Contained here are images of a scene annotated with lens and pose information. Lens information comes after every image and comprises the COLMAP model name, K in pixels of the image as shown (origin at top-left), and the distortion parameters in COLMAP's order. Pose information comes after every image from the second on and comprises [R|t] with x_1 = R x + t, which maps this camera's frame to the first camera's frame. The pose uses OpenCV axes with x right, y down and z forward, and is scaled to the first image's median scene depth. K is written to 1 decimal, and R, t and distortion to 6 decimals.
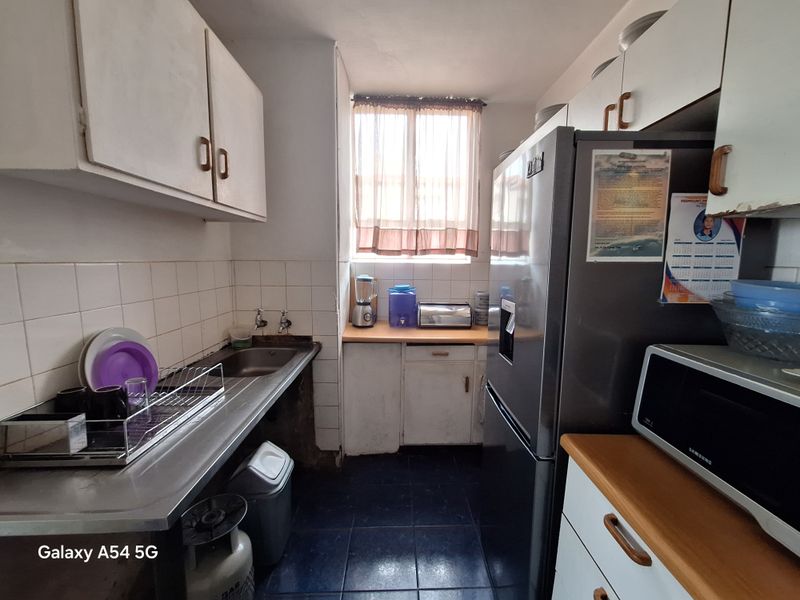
lens RADIAL K [[323.0, 0, 402.4], [0, 323.0, 299.0], [0, 0, 1]] dist [-0.001244, 0.000244]
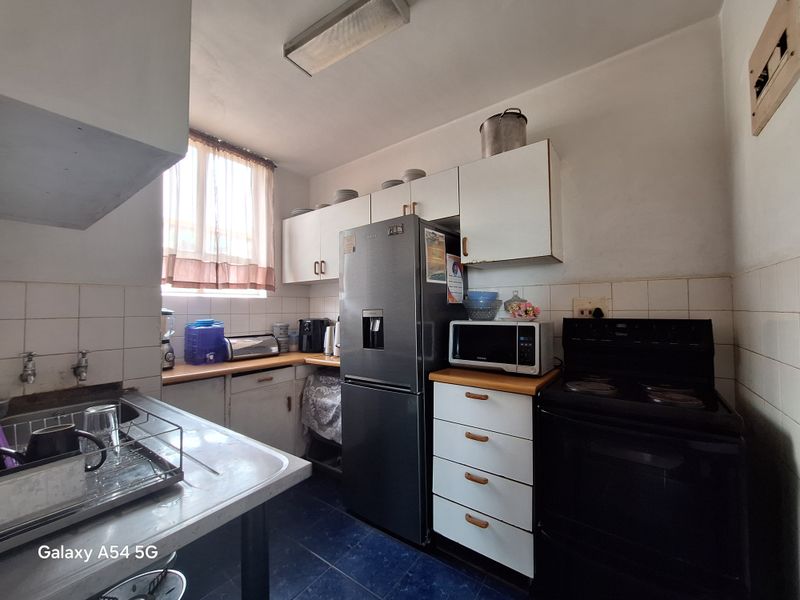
lens RADIAL K [[323.0, 0, 402.4], [0, 323.0, 299.0], [0, 0, 1]] dist [-0.001244, 0.000244]
pose [[0.622885, 0.007082, 0.782281, -0.466940], [0.115772, 0.988114, -0.101128, 0.074483], [-0.773699, 0.153558, 0.614662, -0.036966]]
